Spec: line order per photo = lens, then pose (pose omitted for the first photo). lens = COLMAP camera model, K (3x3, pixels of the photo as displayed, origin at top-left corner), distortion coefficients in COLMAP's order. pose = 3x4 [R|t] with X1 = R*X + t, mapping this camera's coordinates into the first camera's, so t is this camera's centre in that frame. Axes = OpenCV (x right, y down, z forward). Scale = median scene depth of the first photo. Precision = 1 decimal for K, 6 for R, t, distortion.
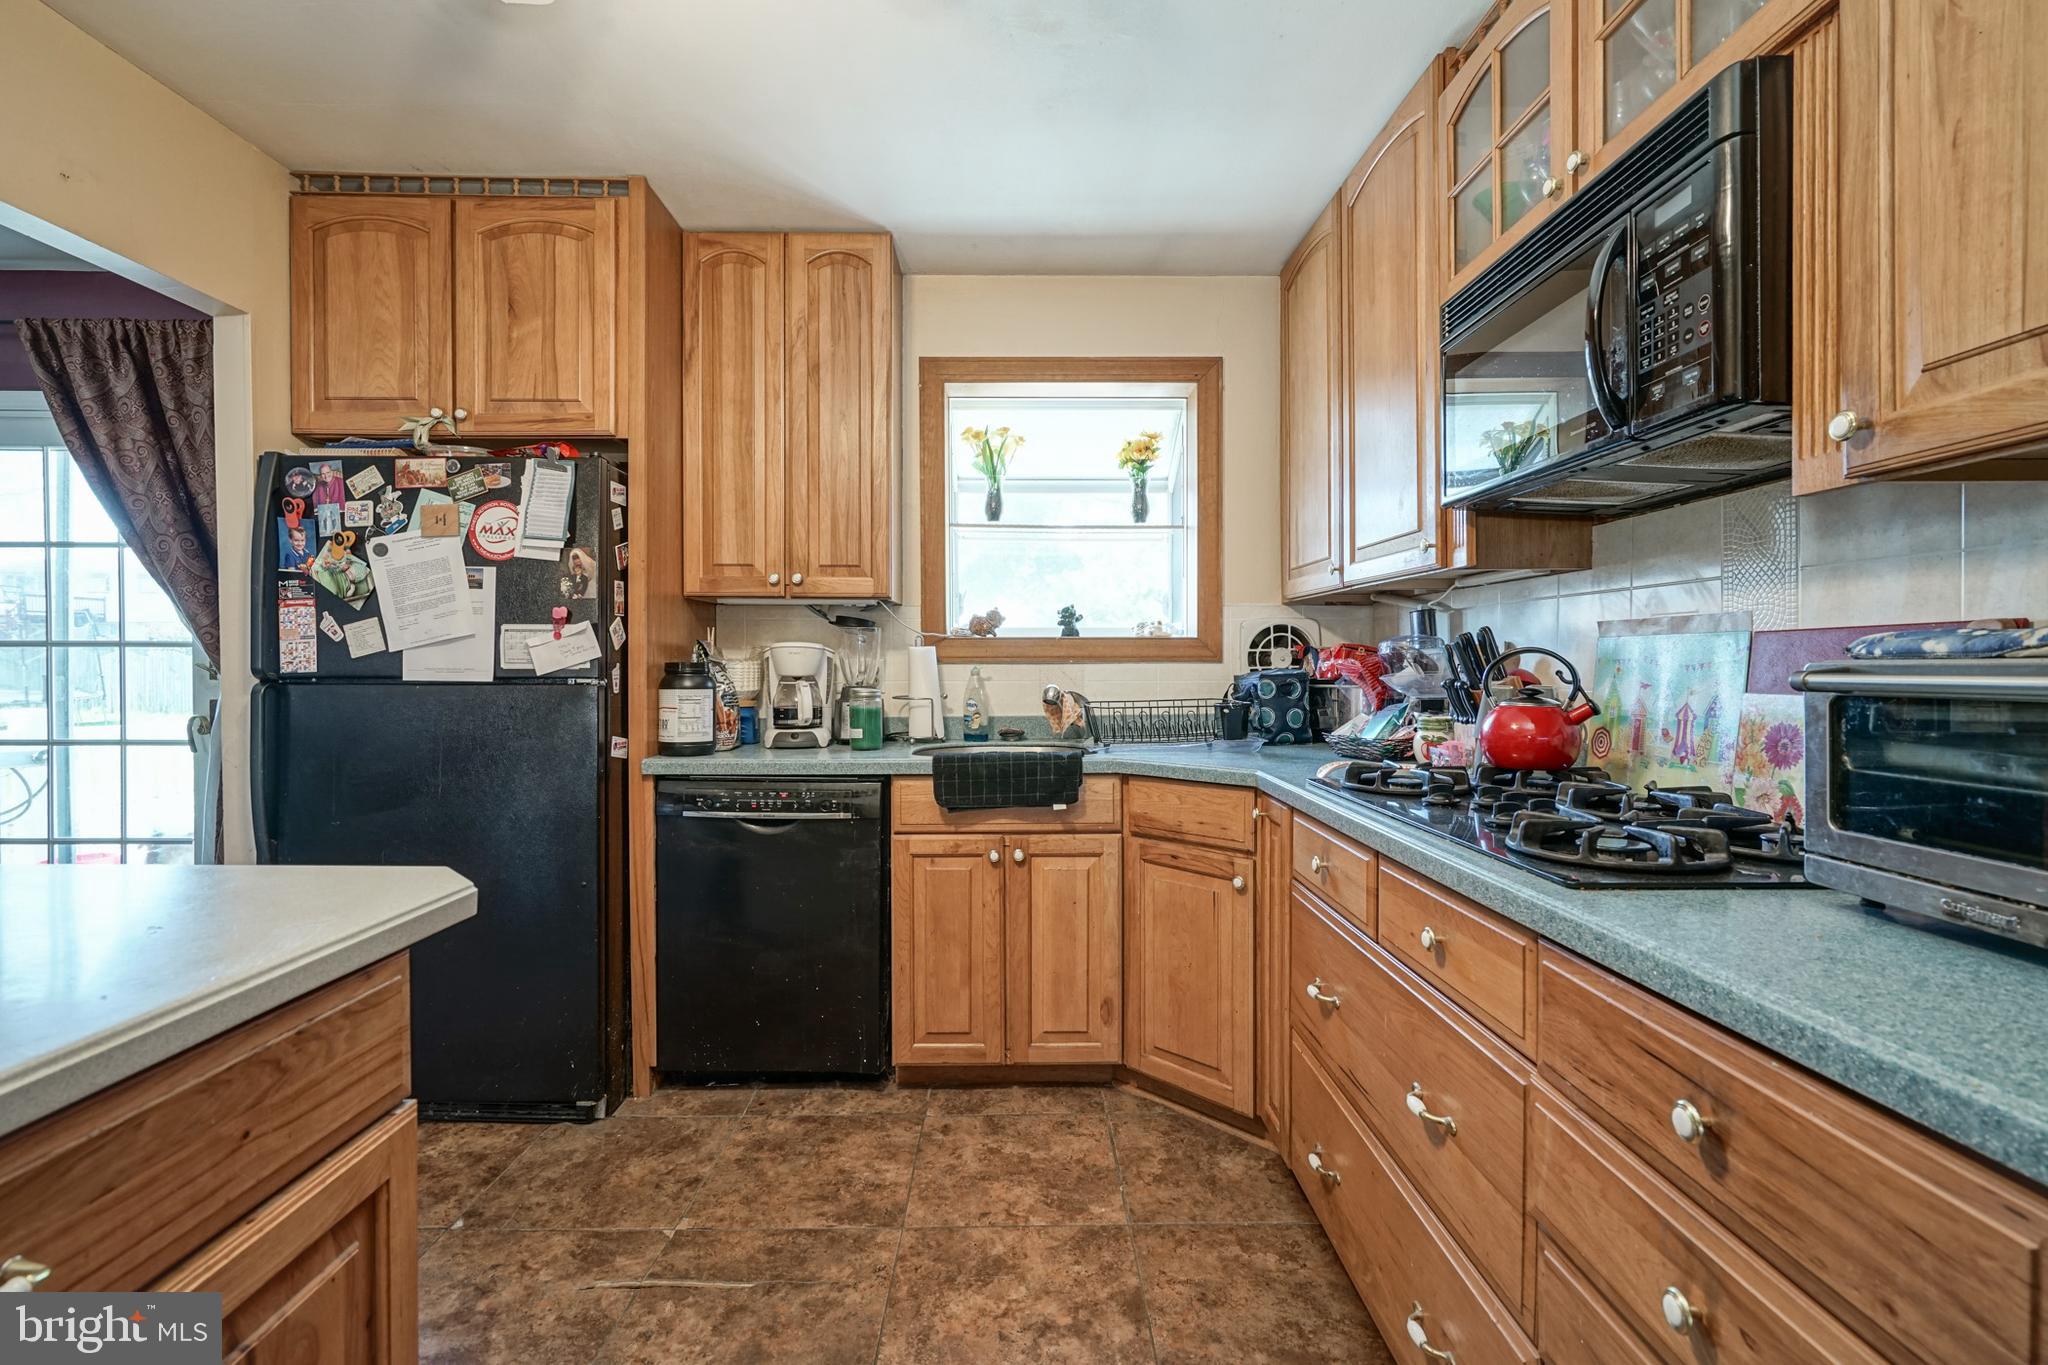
lens RADIAL K [[929.7, 0, 1029.0], [0, 929.7, 670.3], [0, 0, 1]] dist [-0.001079, 0.000013]
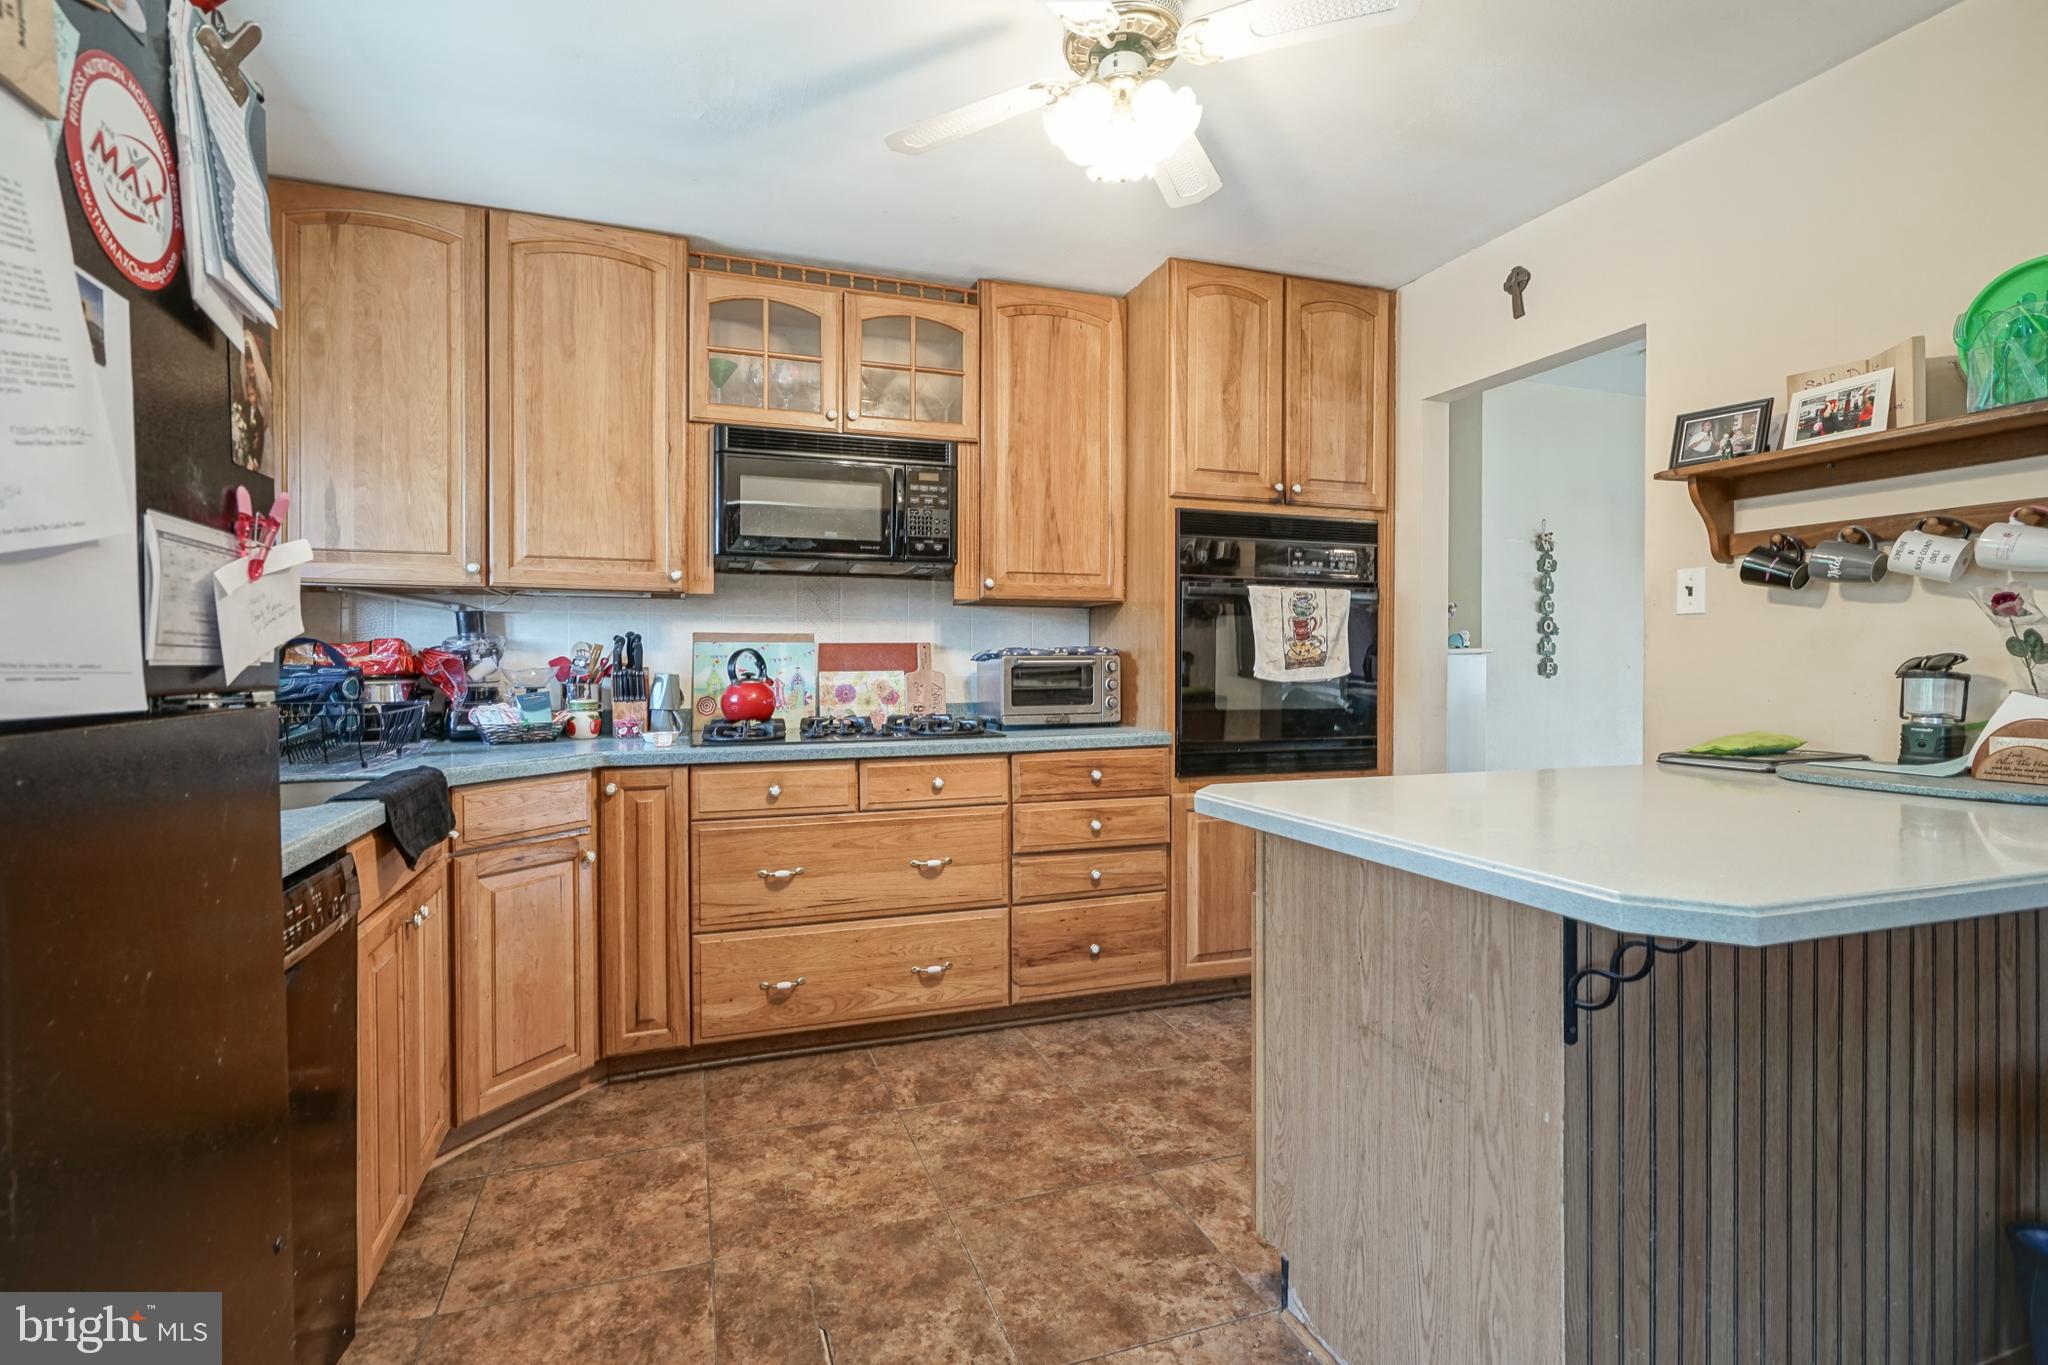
lens RADIAL K [[932.8, 0, 993.6], [0, 932.8, 663.8], [0, 0, 1]] dist [-0.000769, 0.001409]
pose [[-0.309230, -0.001724, 0.950986, -0.922909], [0.010919, 0.999926, 0.005363, -0.000696], [-0.950925, 0.012042, -0.309188, 0.841766]]
